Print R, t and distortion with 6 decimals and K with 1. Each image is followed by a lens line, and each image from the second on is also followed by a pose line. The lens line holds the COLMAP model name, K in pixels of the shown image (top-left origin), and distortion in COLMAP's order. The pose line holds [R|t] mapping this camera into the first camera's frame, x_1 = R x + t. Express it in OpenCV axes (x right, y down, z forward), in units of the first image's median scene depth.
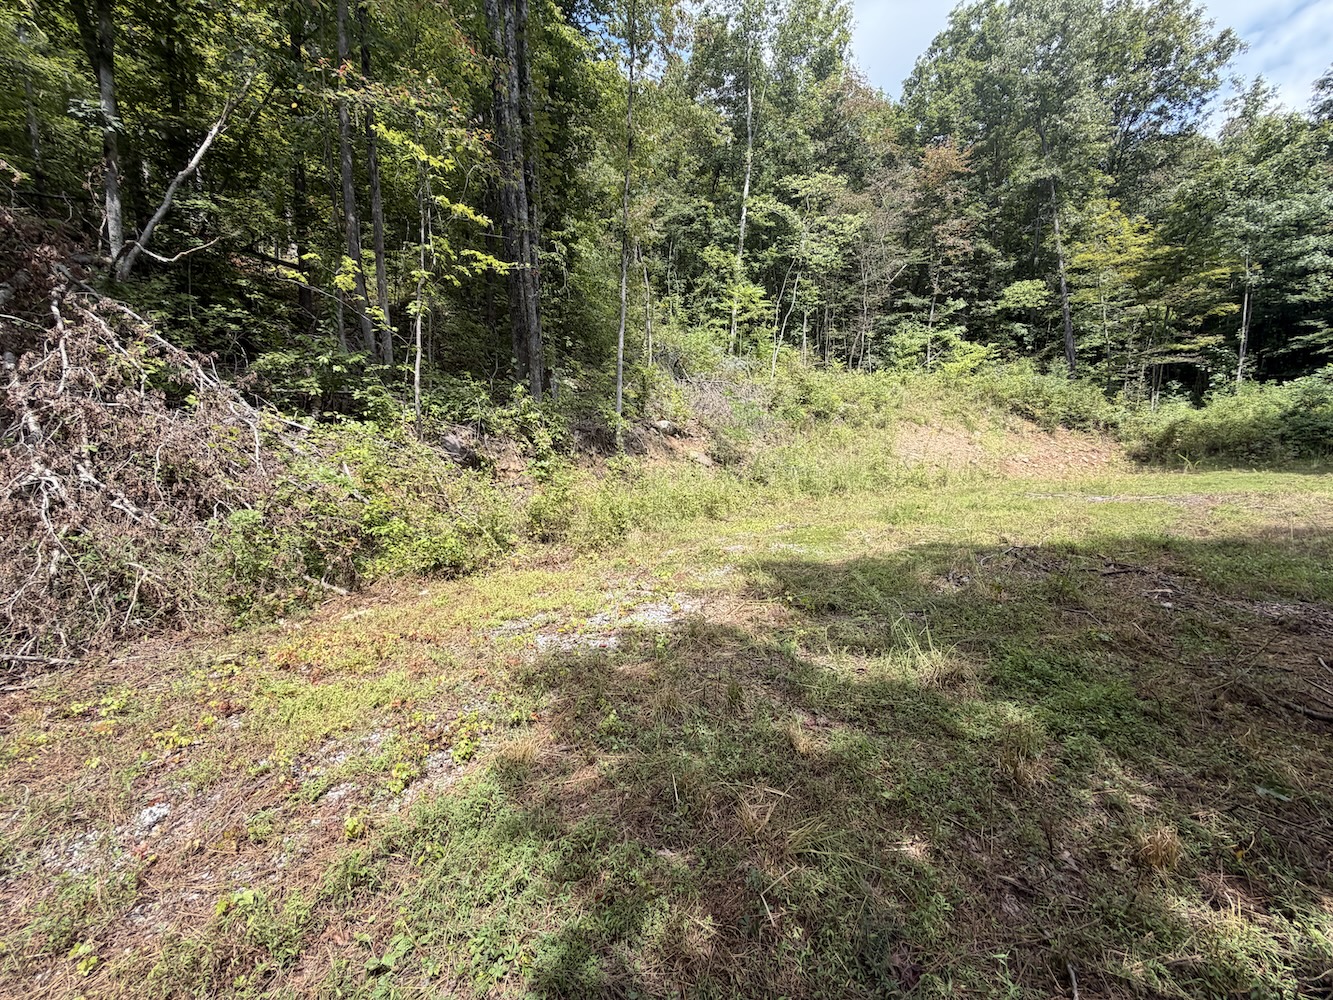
lens RADIAL K [[524.9, 0, 667.6], [0, 524.9, 500.2], [0, 0, 1]] dist [-0.001063, 0.000263]
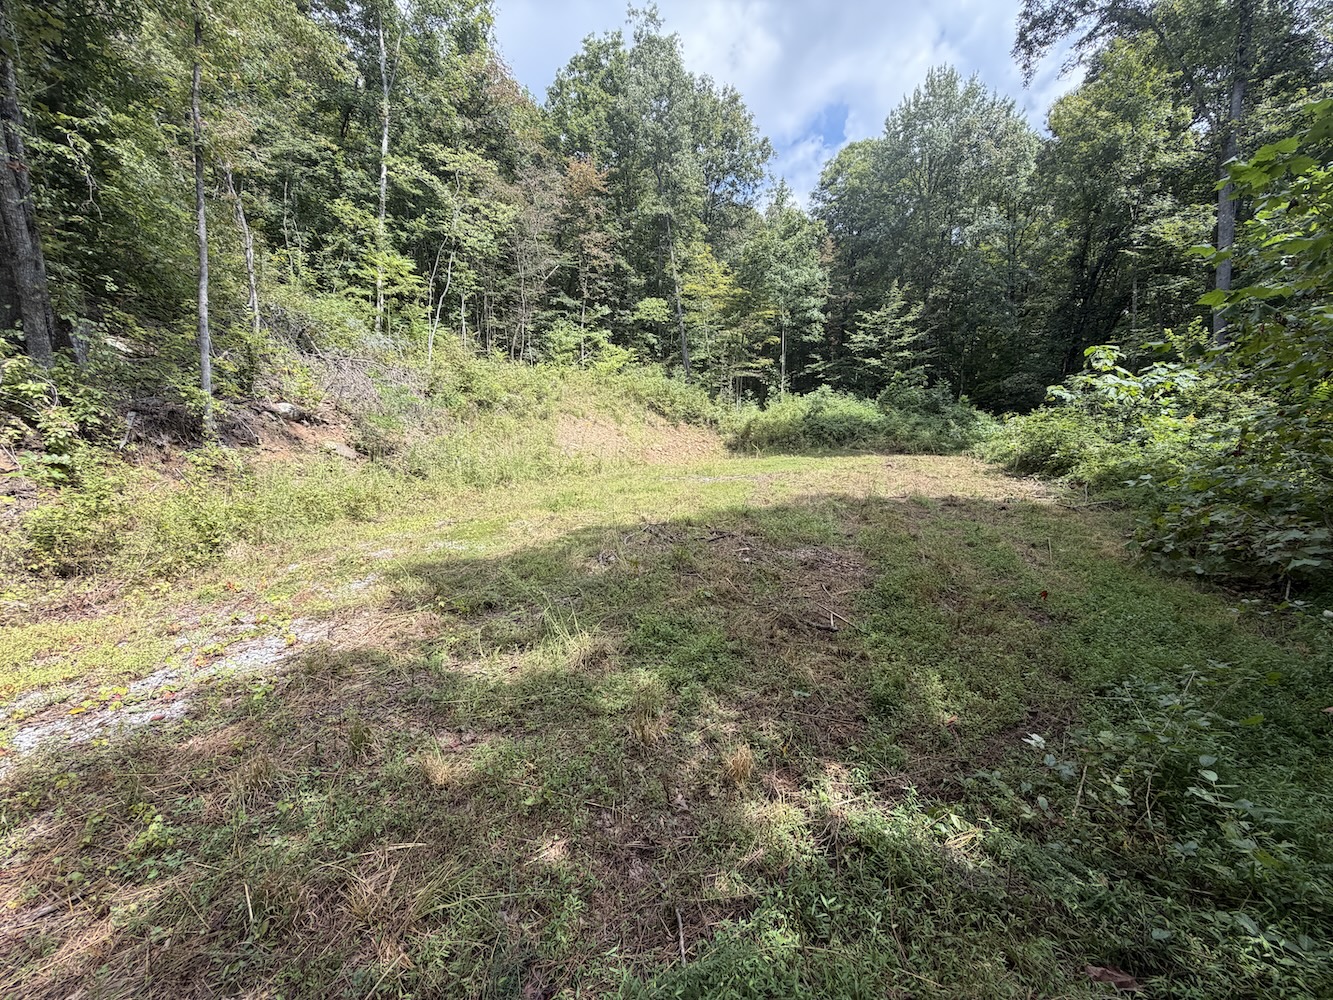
lens RADIAL K [[524.9, 0, 663.1], [0, 524.9, 500.7], [0, 0, 1]] dist [-0.001063, 0.000263]
pose [[0.825880, -0.061054, 0.560531, 0.018879], [0.050106, 0.998134, 0.034893, -0.001589], [-0.561615, -0.000731, 0.827398, 0.010983]]
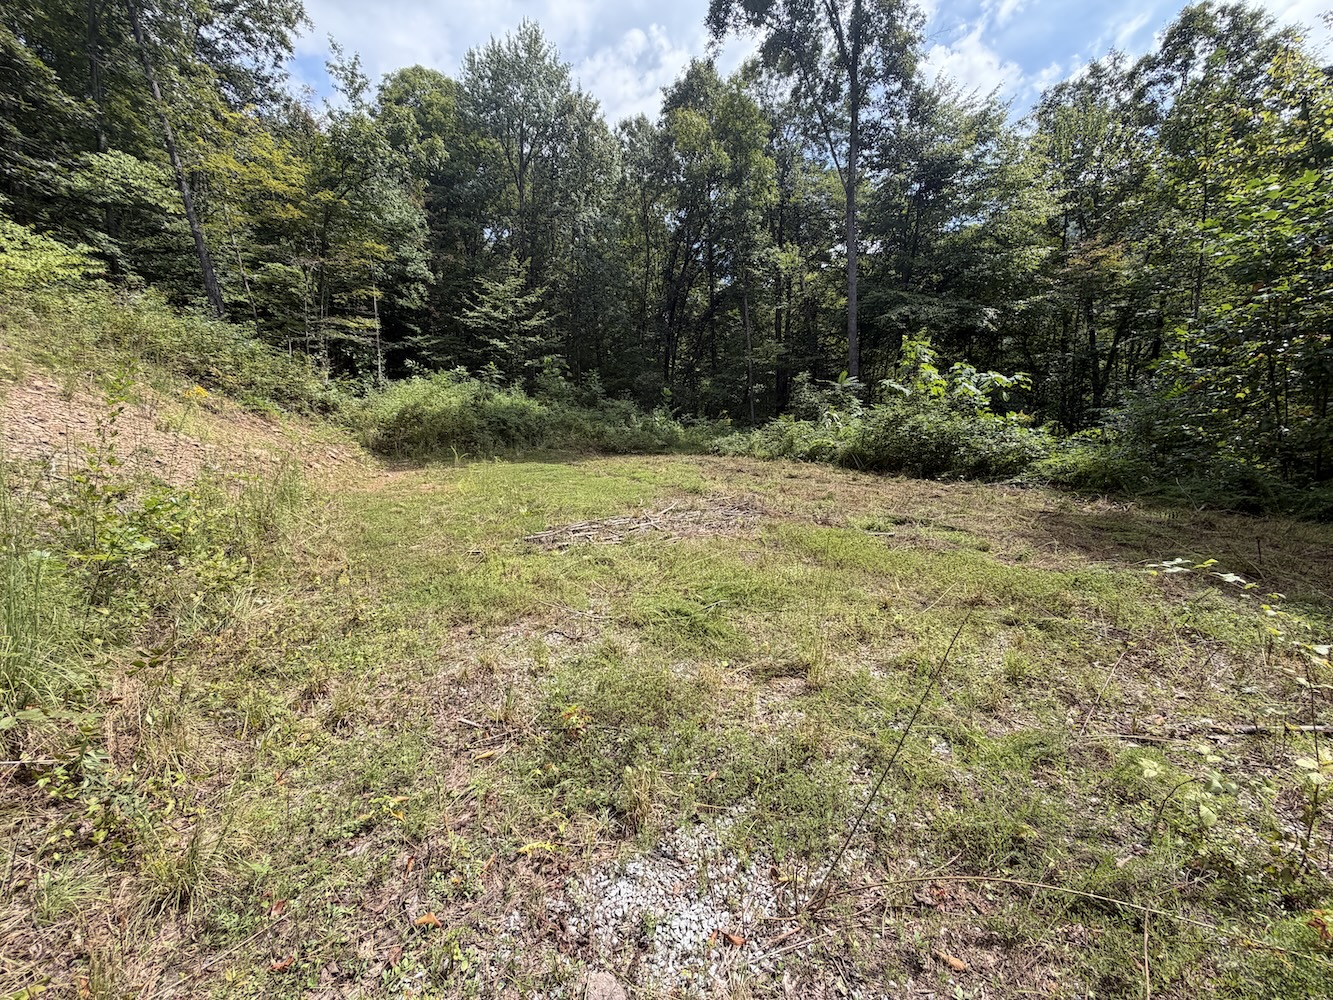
lens RADIAL K [[524.9, 0, 669.9], [0, 524.9, 508.8], [0, 0, 1]] dist [-0.001063, 0.000263]
pose [[0.095094, -0.134505, 0.986339, 0.245982], [0.094263, 0.987594, 0.125588, -0.095781], [-0.990995, 0.081032, 0.106593, 0.926864]]
